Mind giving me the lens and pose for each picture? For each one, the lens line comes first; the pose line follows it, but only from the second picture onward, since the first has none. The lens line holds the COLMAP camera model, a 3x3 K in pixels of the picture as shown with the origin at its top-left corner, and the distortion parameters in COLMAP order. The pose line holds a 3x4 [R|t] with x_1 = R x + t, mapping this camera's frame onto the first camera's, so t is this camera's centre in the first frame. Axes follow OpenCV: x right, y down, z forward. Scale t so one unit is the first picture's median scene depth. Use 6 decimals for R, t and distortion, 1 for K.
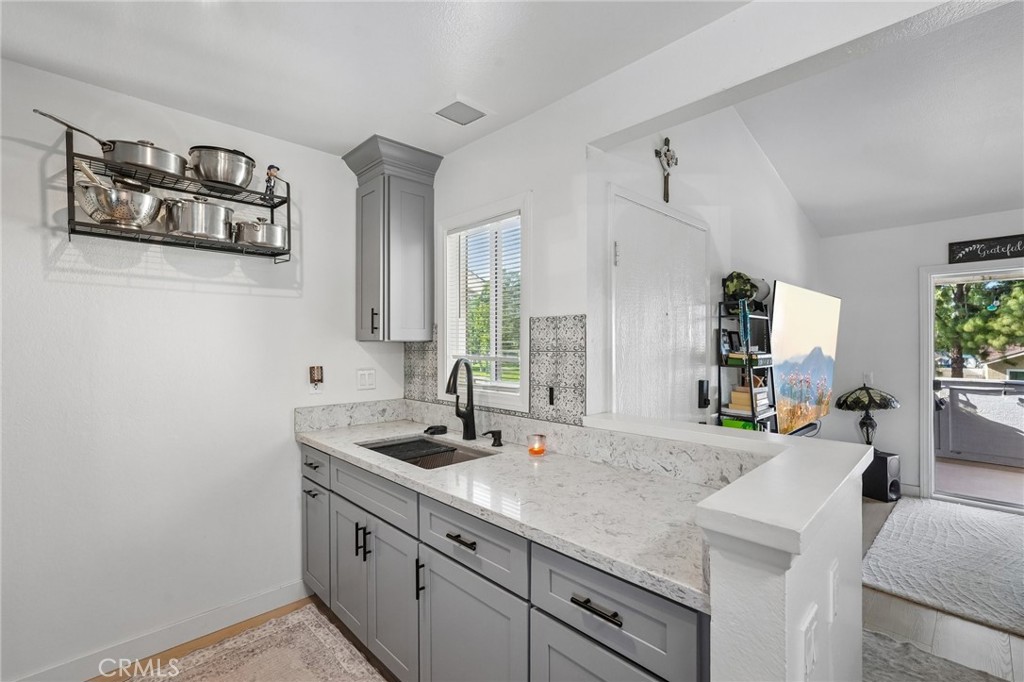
lens RADIAL K [[450.8, 0, 515.4], [0, 450.8, 345.3], [0, 0, 1]] dist [-0.010222, 0.004141]
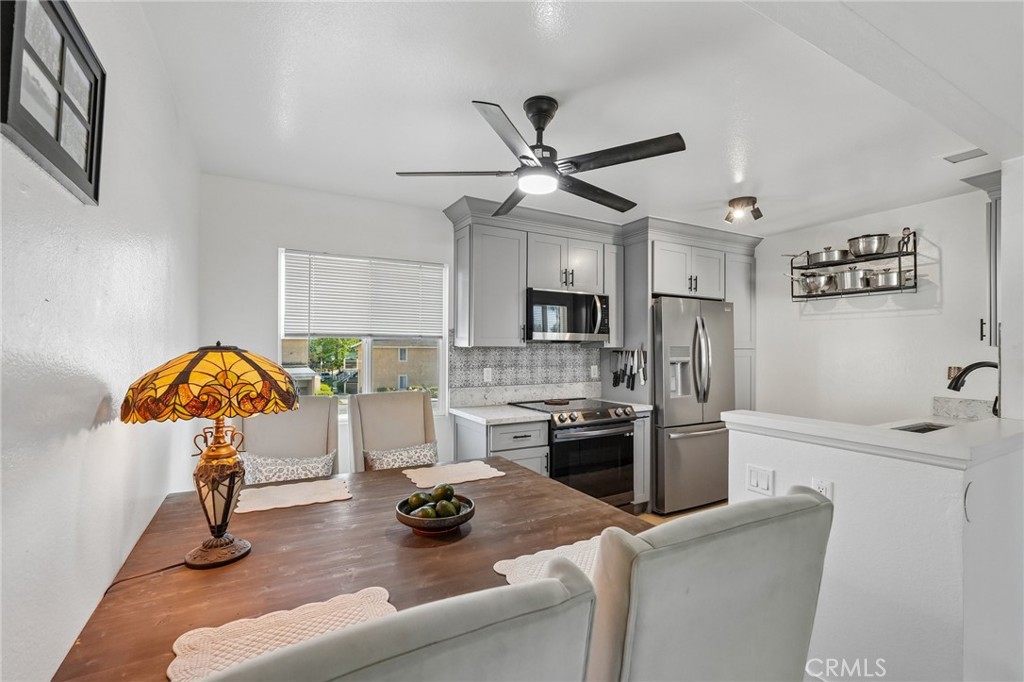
lens RADIAL K [[450.8, 0, 511.1], [0, 450.8, 342.3], [0, 0, 1]] dist [-0.010222, 0.004141]
pose [[-0.256133, -0.006641, -0.966619, 1.127696], [-0.004646, 0.999973, -0.005639, -0.009697], [0.966630, 0.003046, -0.256157, 0.113517]]
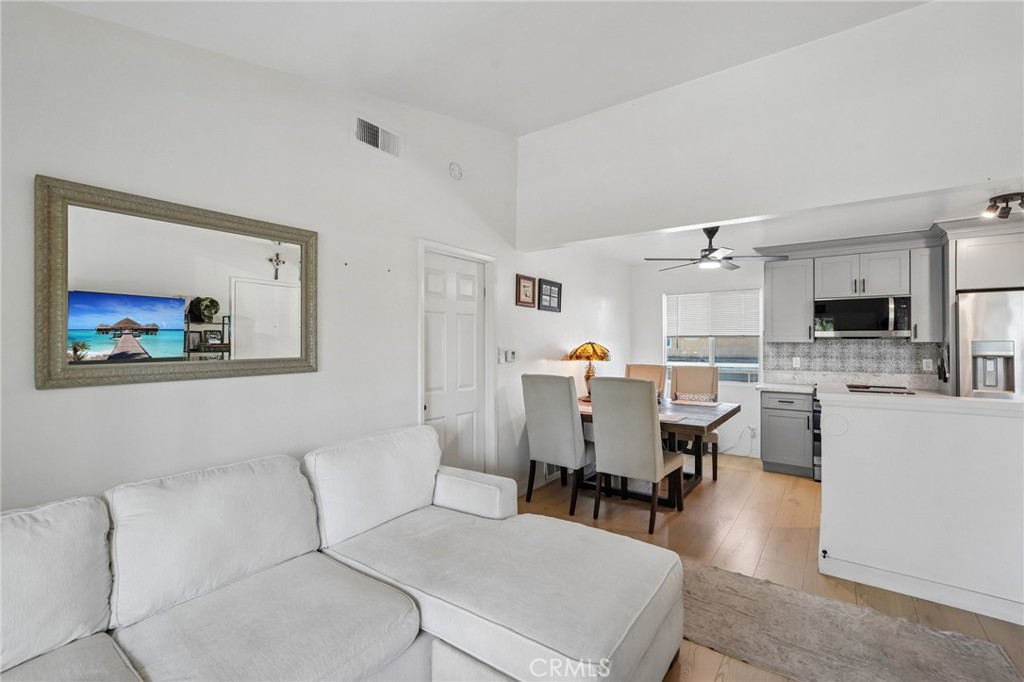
lens RADIAL K [[450.8, 0, 505.8], [0, 450.8, 342.8], [0, 0, 1]] dist [-0.010222, 0.004141]
pose [[-0.985536, 0.002825, -0.169444, 1.394079], [0.002821, 0.999996, 0.000263, -0.004341], [0.169444, -0.000219, -0.985540, 1.516361]]
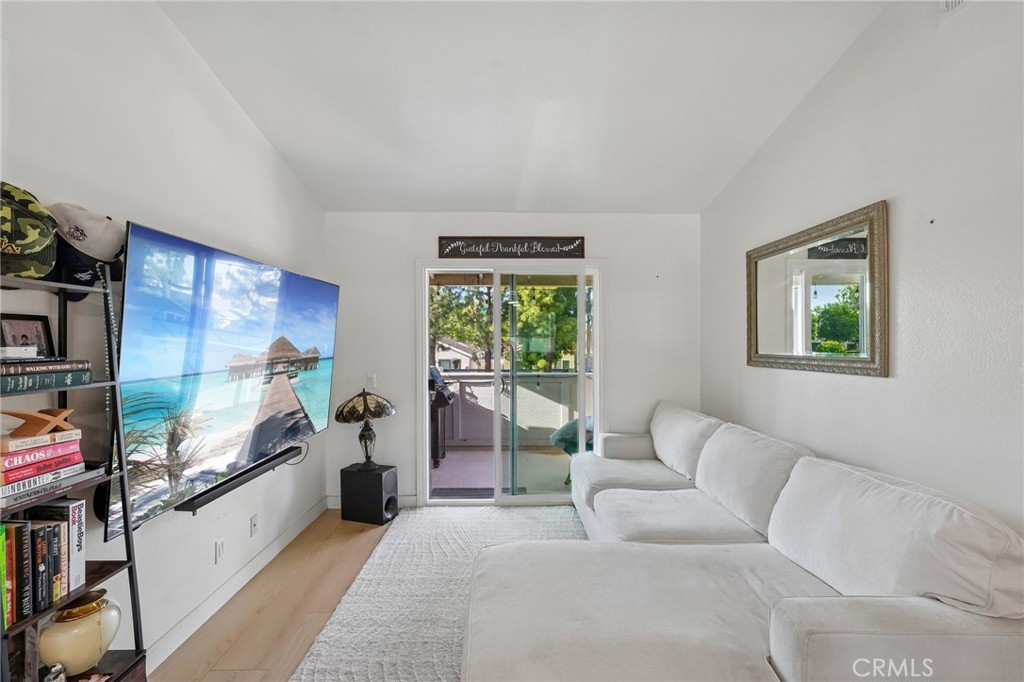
lens RADIAL K [[450.8, 0, 511.5], [0, 450.8, 343.4], [0, 0, 1]] dist [-0.010222, 0.004141]
pose [[0.684896, -0.002403, 0.728637, 0.600455], [0.001040, 0.999997, 0.002321, -0.002850], [-0.728640, -0.000831, 0.684897, 0.366760]]
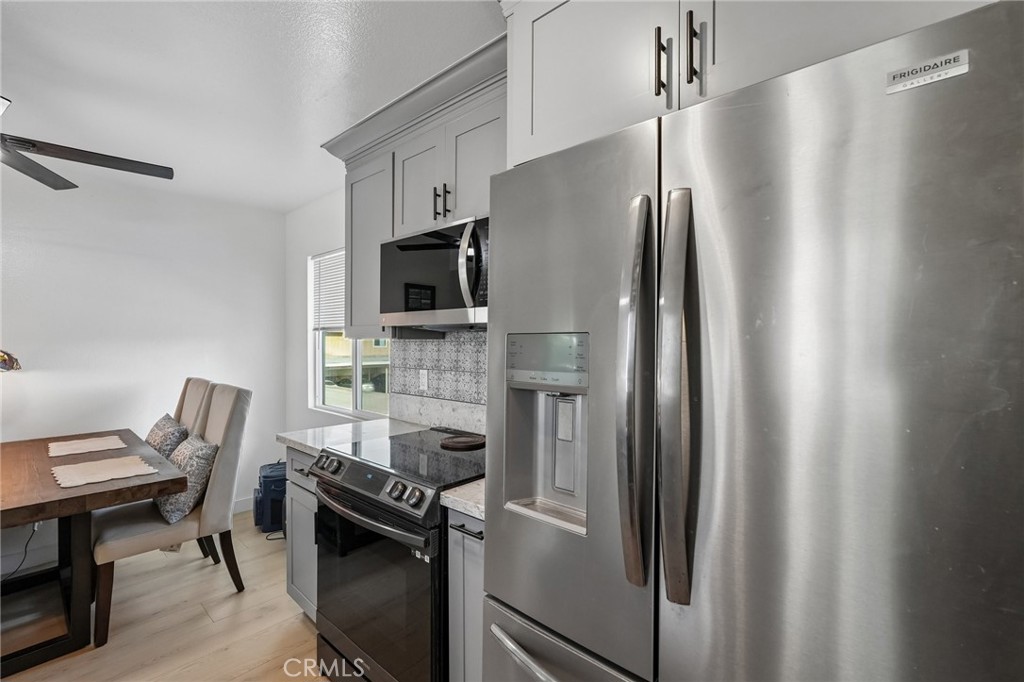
lens RADIAL K [[450.8, 0, 519.3], [0, 450.8, 342.0], [0, 0, 1]] dist [-0.010222, 0.004141]
pose [[-0.996085, 0.001666, -0.088381, -0.457024], [0.001410, 0.999995, 0.002955, 0.002253], [0.088386, 0.002819, -0.996082, 0.698128]]
